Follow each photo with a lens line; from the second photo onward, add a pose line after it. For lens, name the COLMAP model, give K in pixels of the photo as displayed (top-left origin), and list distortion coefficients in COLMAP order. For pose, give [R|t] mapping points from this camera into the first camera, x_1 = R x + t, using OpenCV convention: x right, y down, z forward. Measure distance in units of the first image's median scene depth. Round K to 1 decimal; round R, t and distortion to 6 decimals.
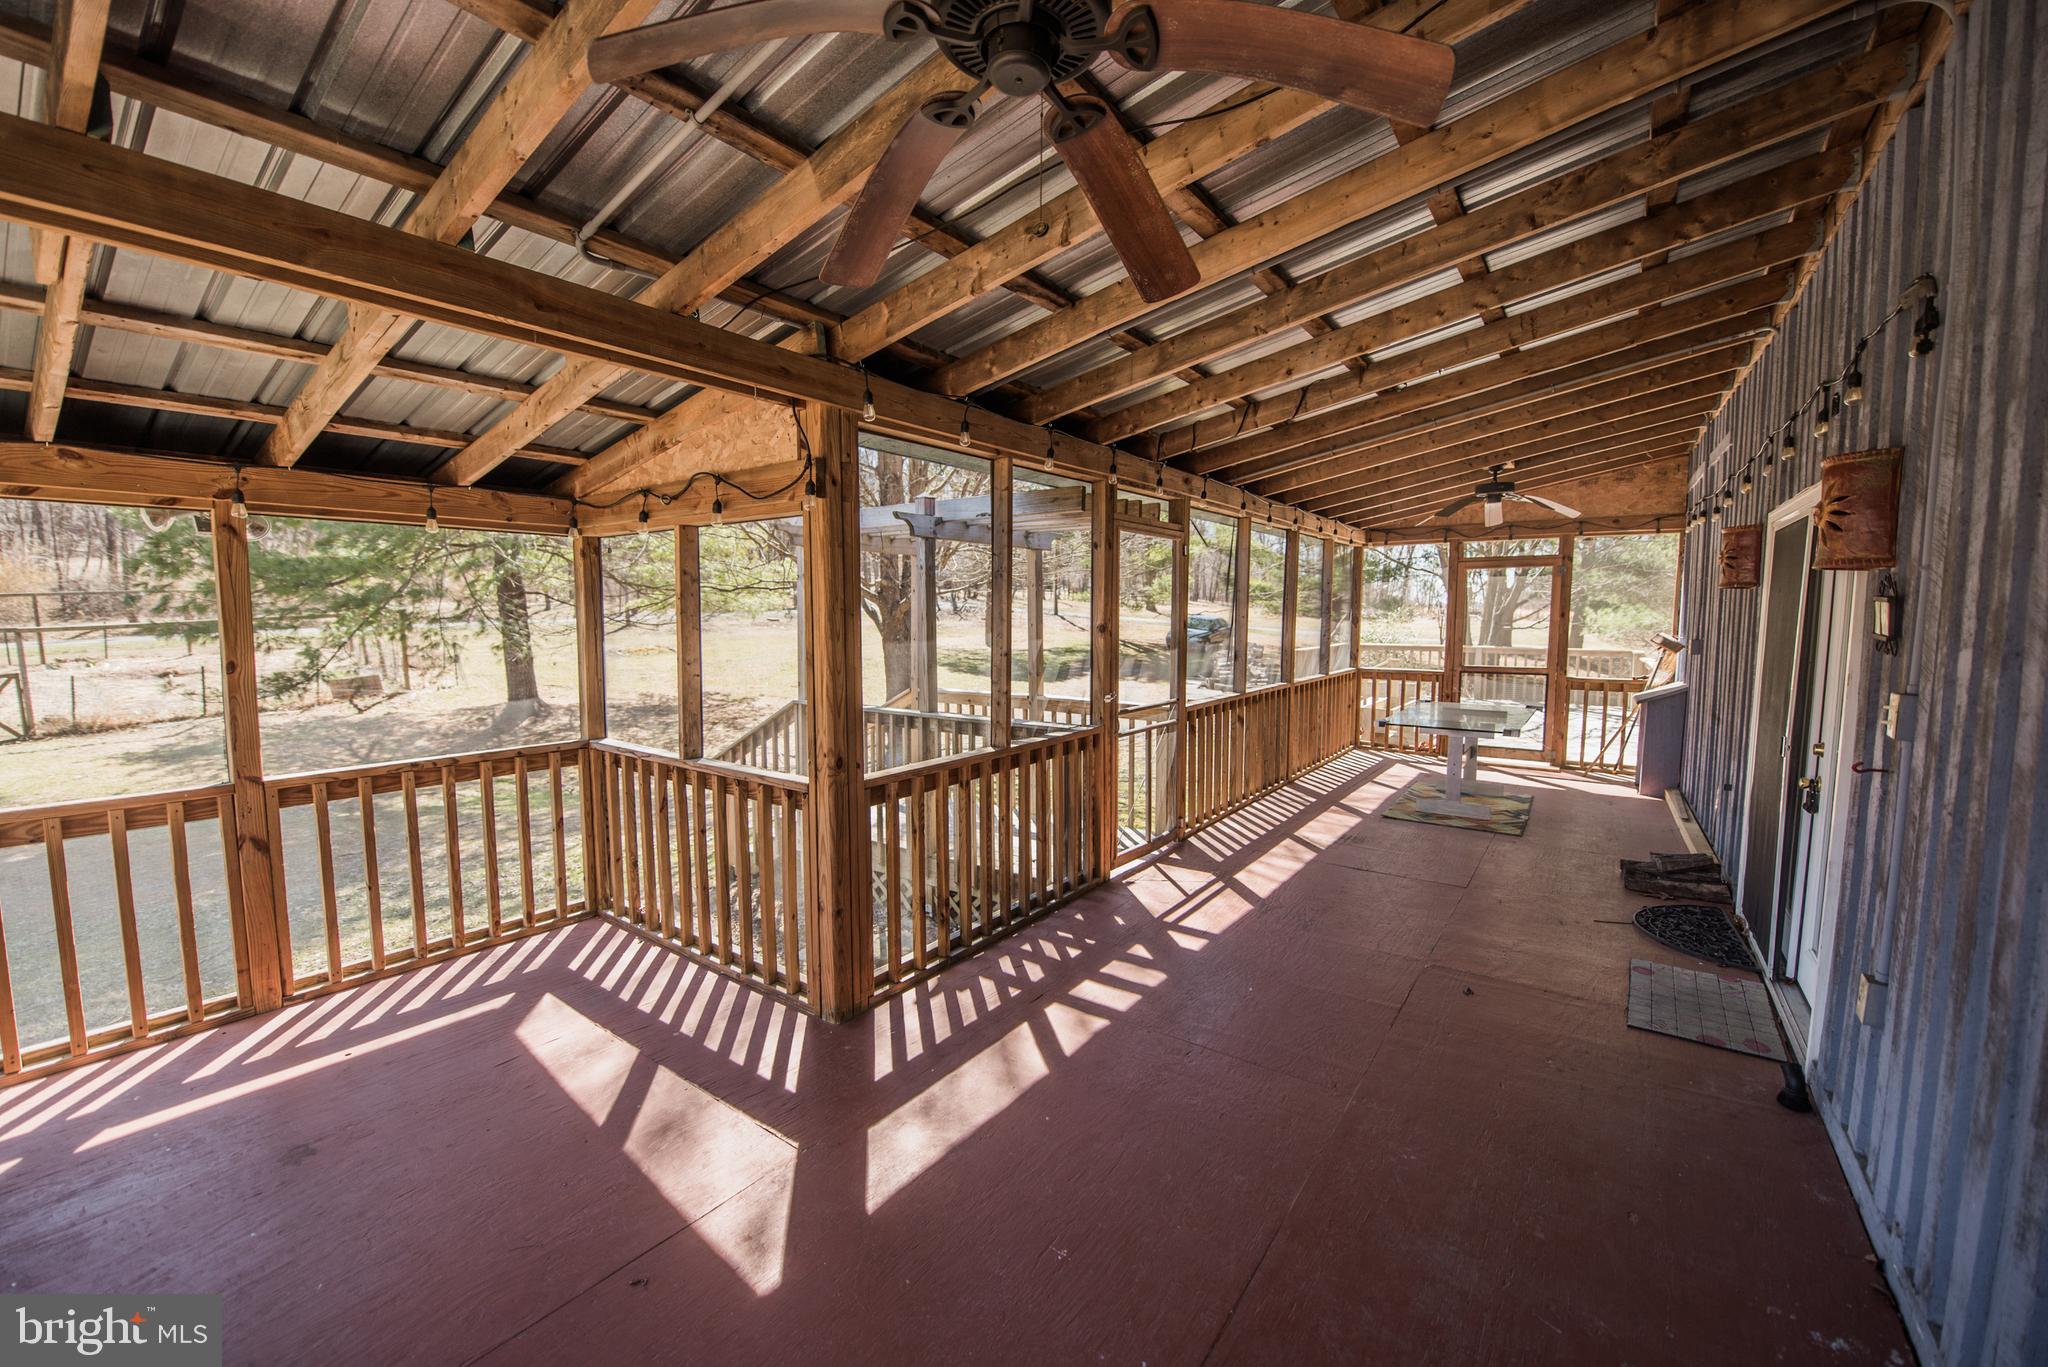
lens RADIAL K [[814.3, 0, 1018.9], [0, 814.3, 683.6], [0, 0, 1]] dist [-0.012847, -0.003215]
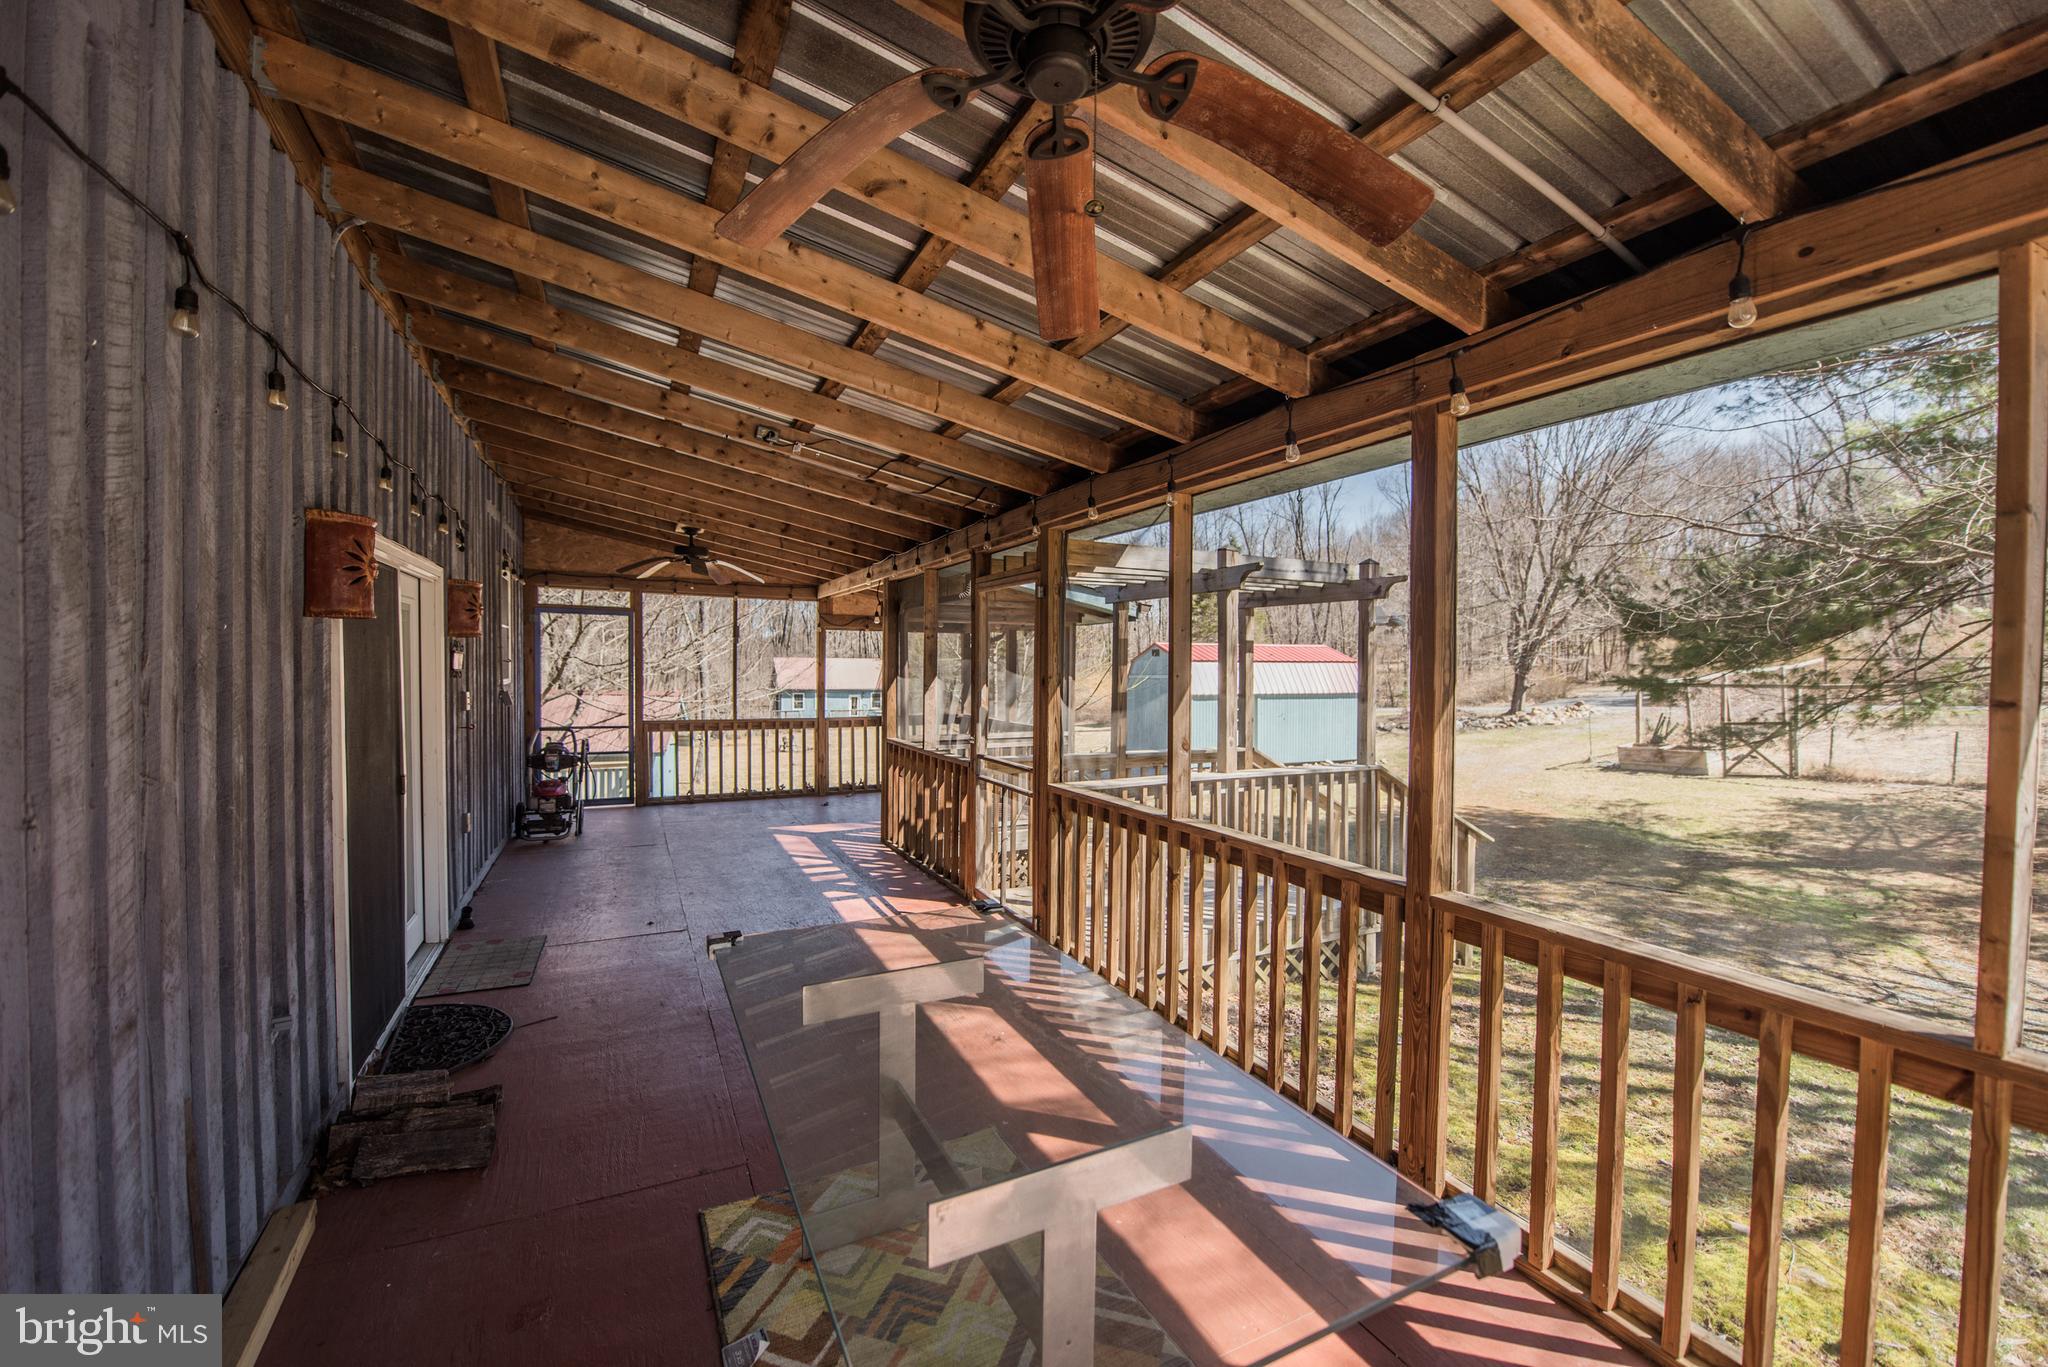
lens RADIAL K [[814.3, 0, 1018.9], [0, 814.3, 683.6], [0, 0, 1]] dist [-0.012847, -0.003215]
pose [[-0.459100, 0.016059, -0.888240, 1.232858], [-0.088499, 0.994036, 0.063713, -0.156744], [0.883966, 0.107859, -0.454941, 1.764002]]
